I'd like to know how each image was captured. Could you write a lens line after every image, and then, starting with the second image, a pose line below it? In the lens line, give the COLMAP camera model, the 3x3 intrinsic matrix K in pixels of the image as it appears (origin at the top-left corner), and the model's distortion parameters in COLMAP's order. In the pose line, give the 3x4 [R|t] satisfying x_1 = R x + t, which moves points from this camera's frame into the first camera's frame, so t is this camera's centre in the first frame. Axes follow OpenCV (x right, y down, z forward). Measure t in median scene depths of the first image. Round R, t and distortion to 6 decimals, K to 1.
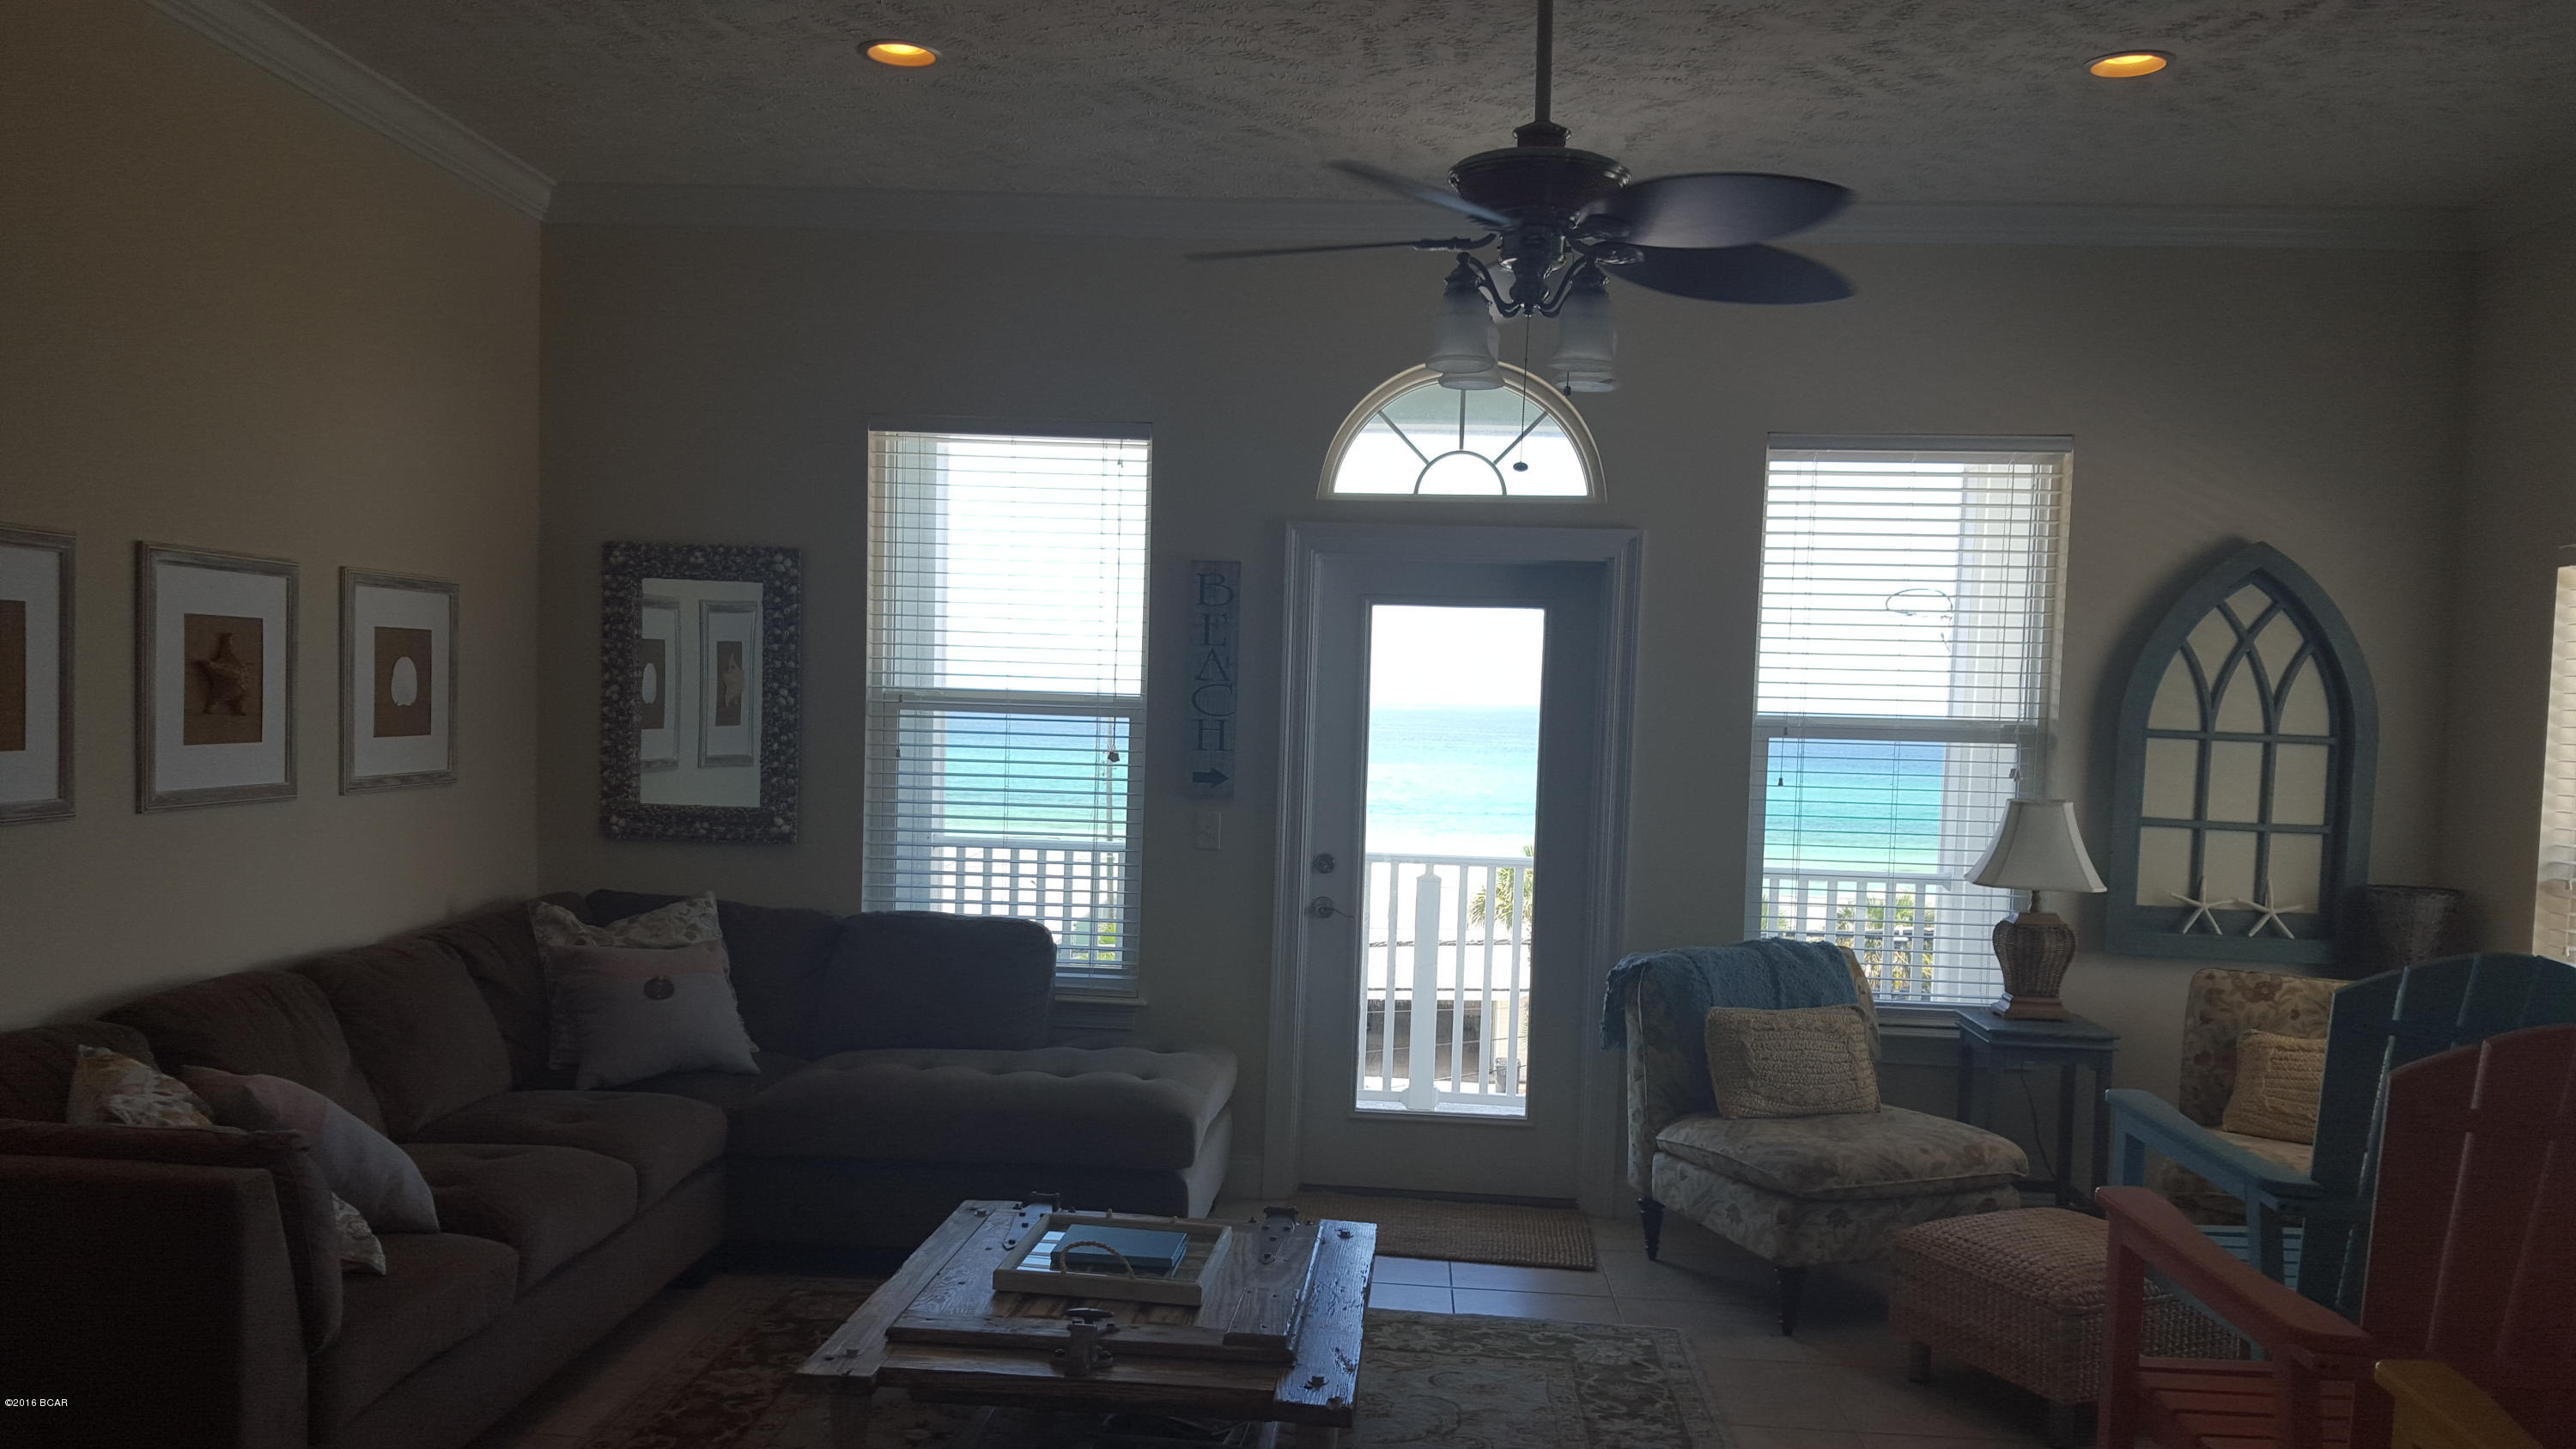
lens RADIAL K [[1890.6, 0, 1278.9], [0, 1890.6, 777.6], [0, 0, 1]] dist [0.102296, -0.163193]
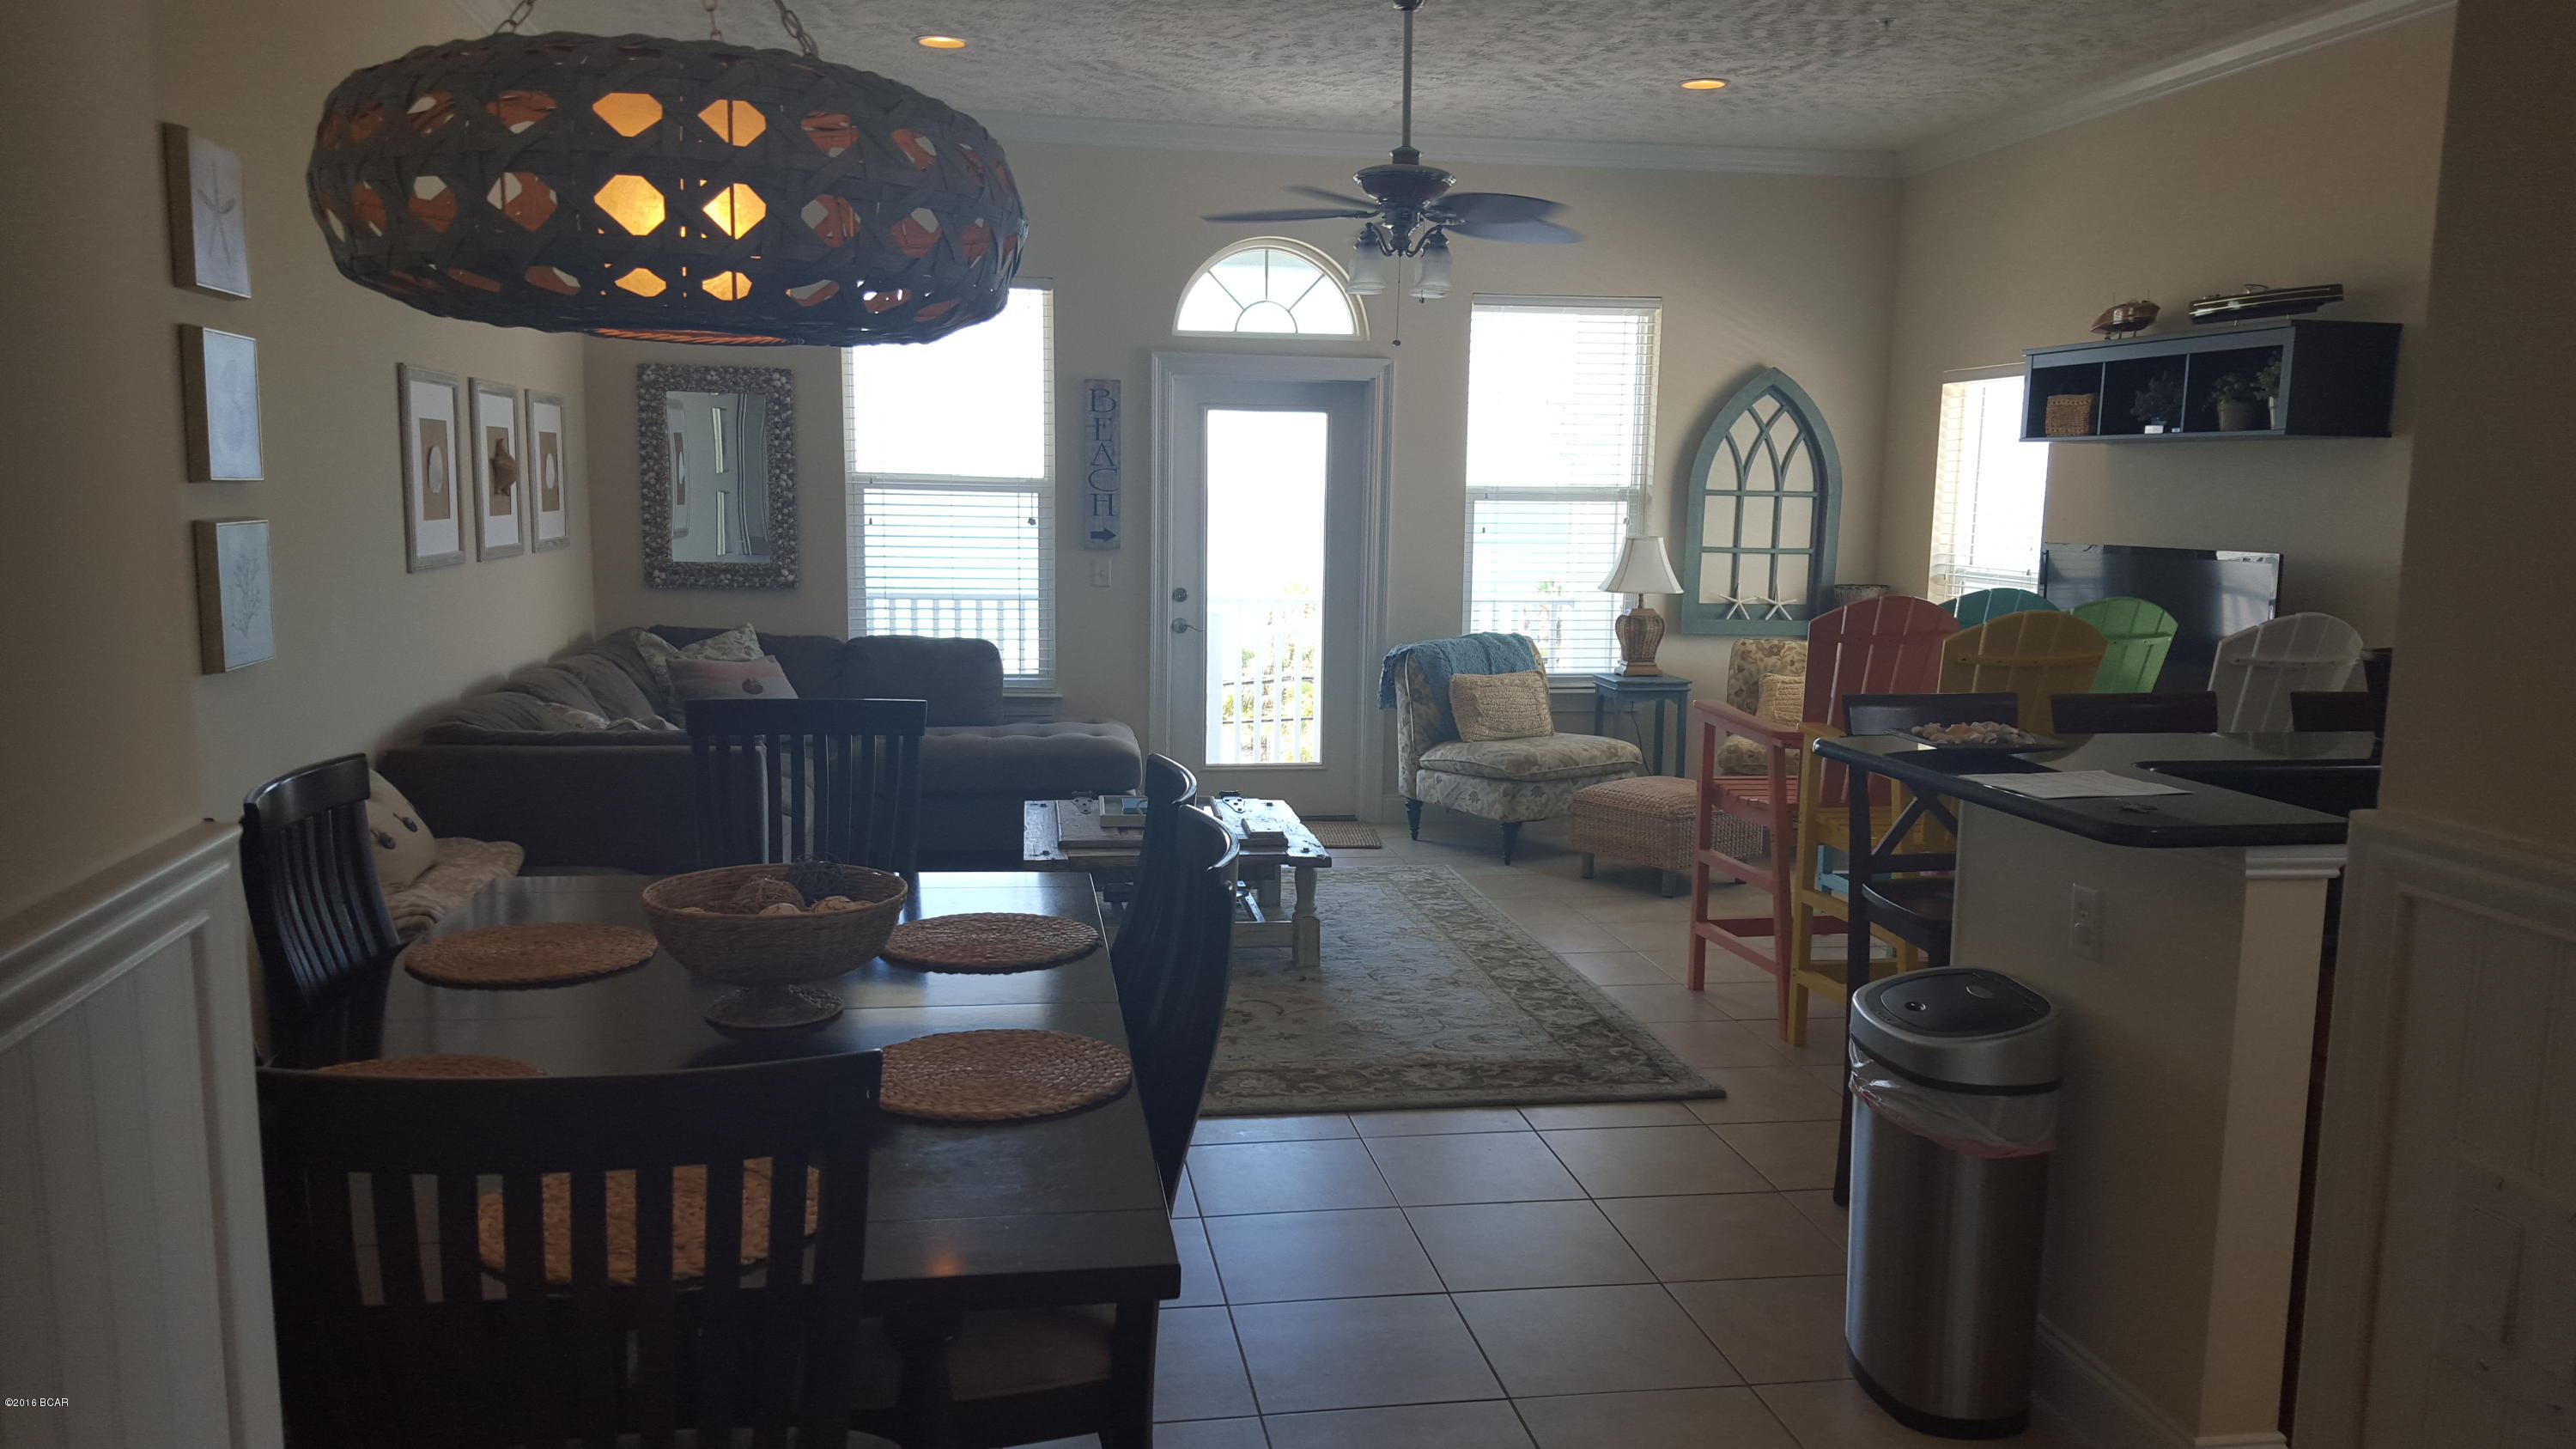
lens RADIAL K [[1890.6, 0, 1314.4], [0, 1890.6, 746.8], [0, 0, 1]] dist [0.102296, -0.163193]
pose [[0.971604, -0.046938, 0.231910, -0.230026], [0.023516, 0.994430, 0.102747, 0.016770], [-0.235441, -0.094375, 0.967296, -0.449577]]
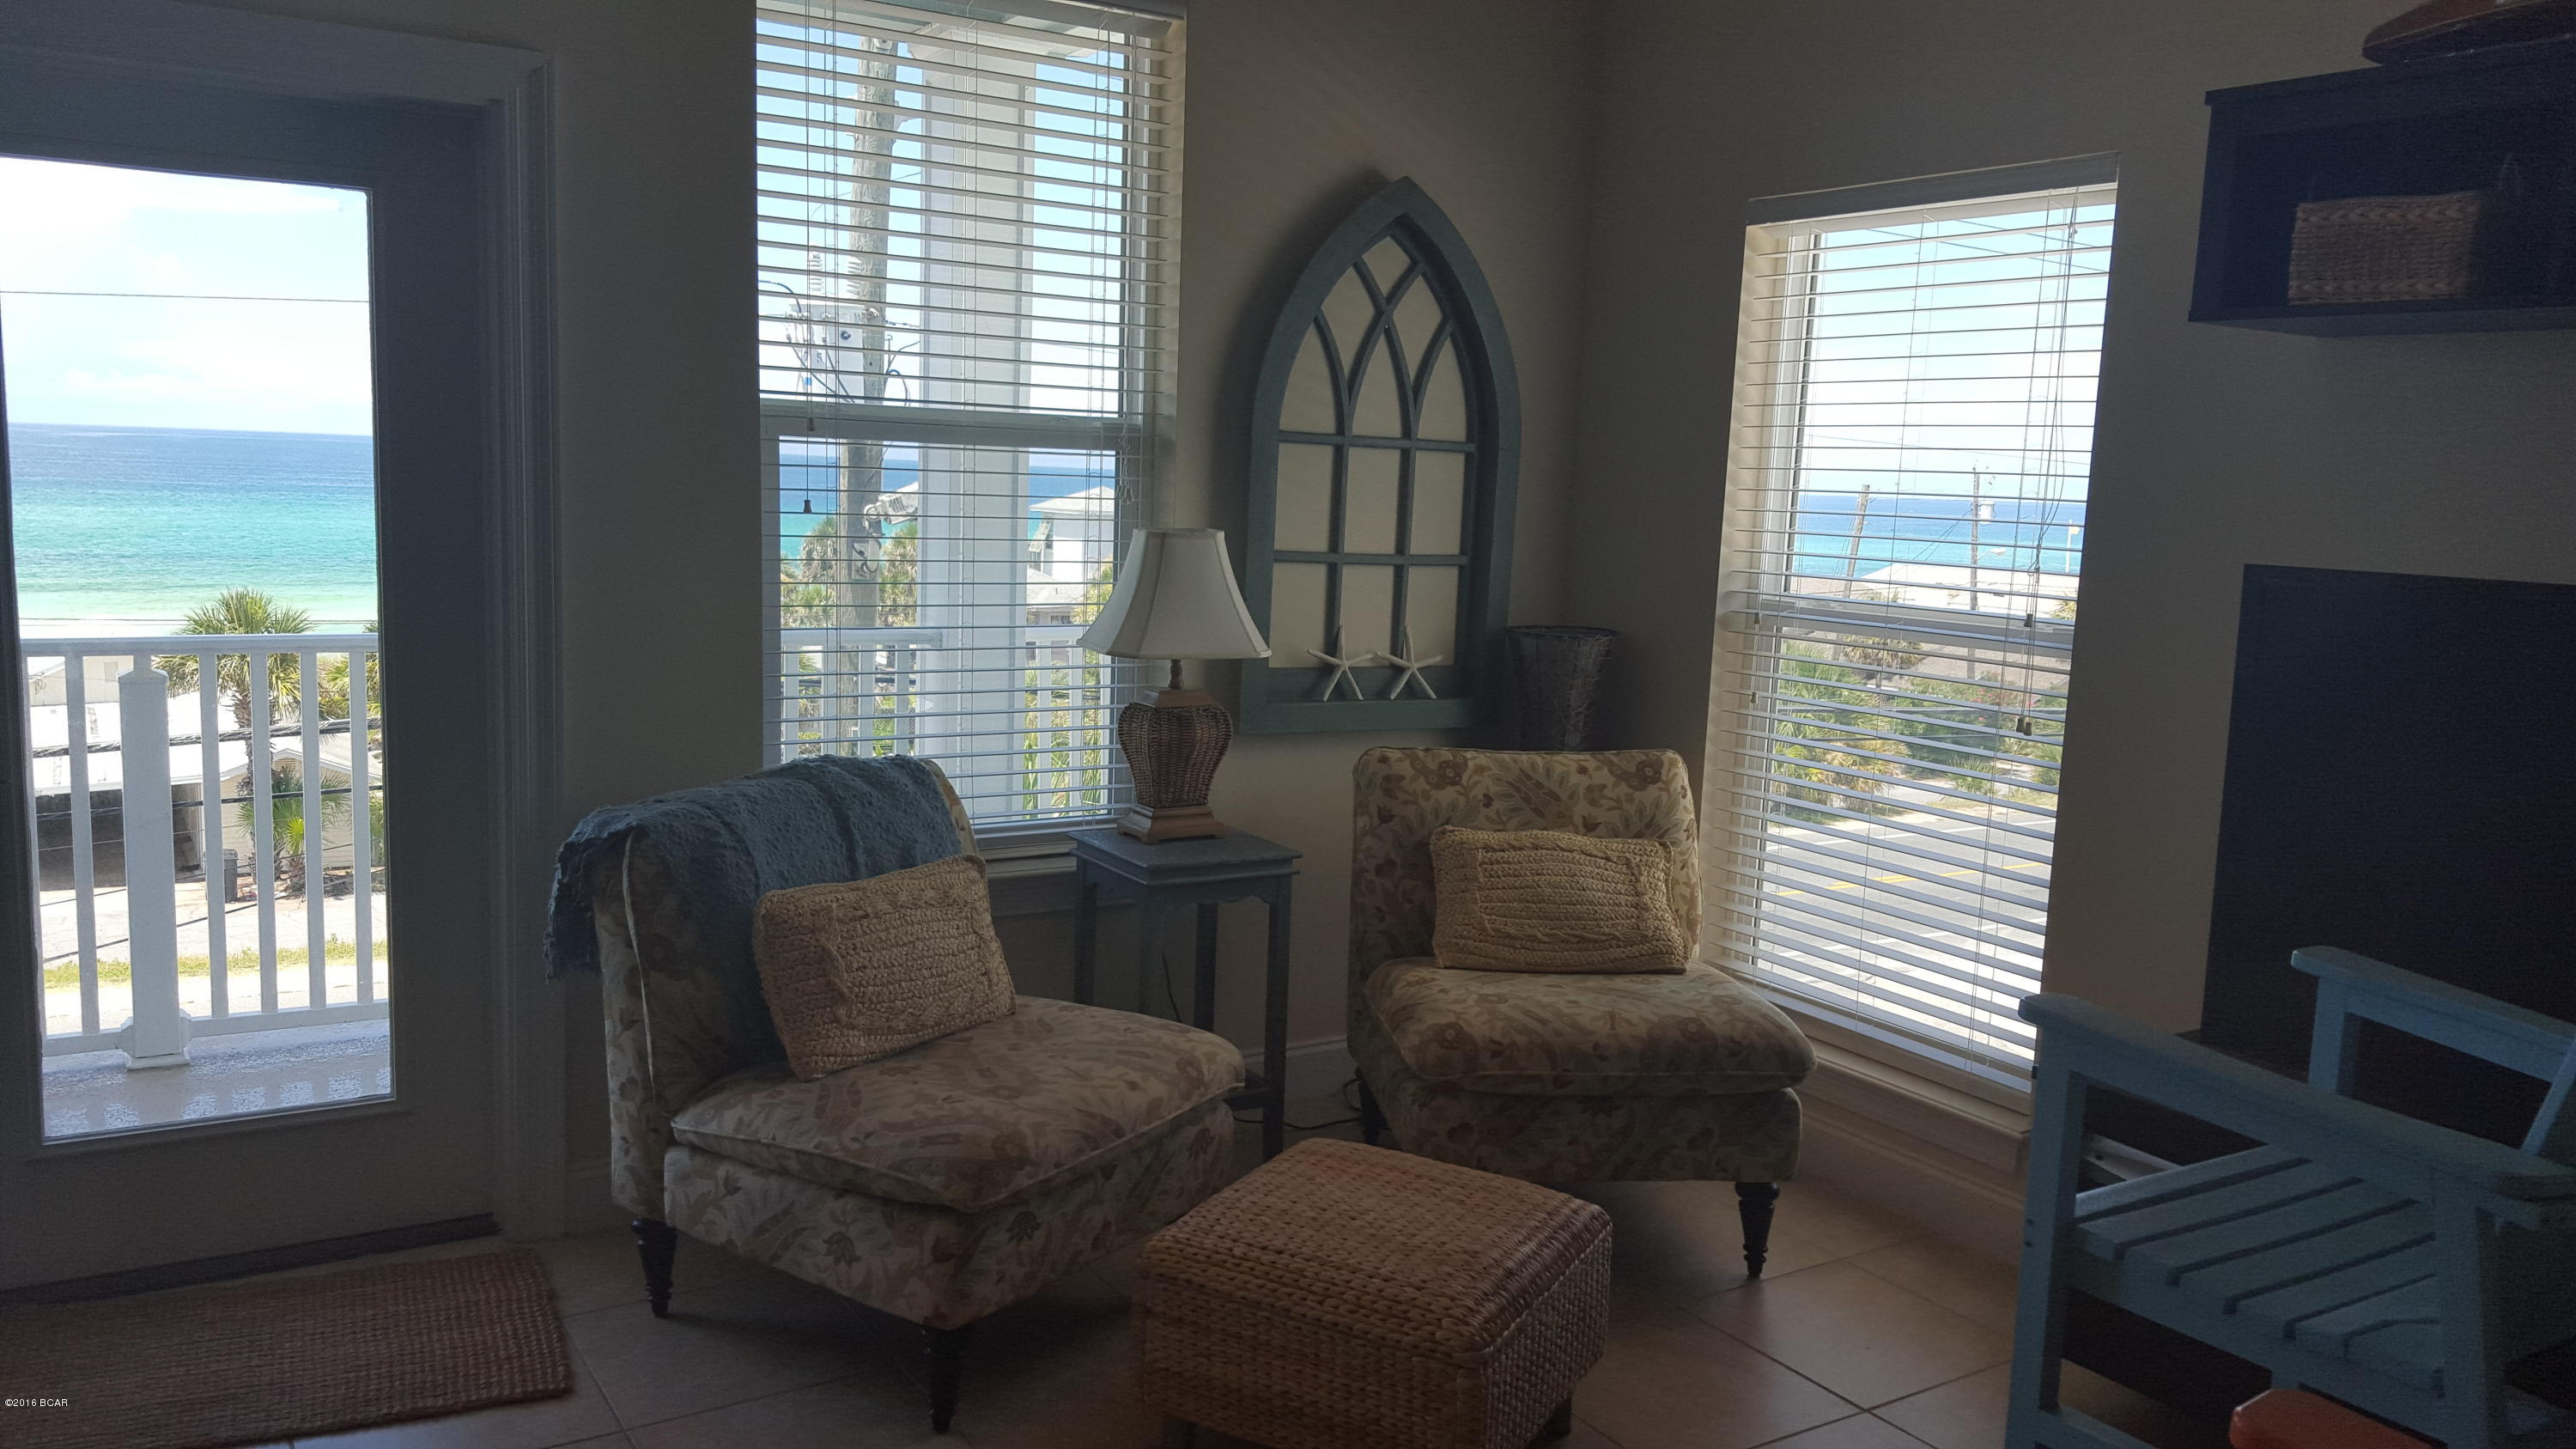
lens RADIAL K [[1890.6, 0, 1281.1], [0, 1890.6, 730.6], [0, 0, 1]] dist [0.102296, -0.163193]
pose [[0.803715, -0.079246, 0.589713, 0.013579], [0.012373, 0.993103, 0.116590, 0.004868], [-0.594885, -0.086409, 0.799153, 0.412511]]
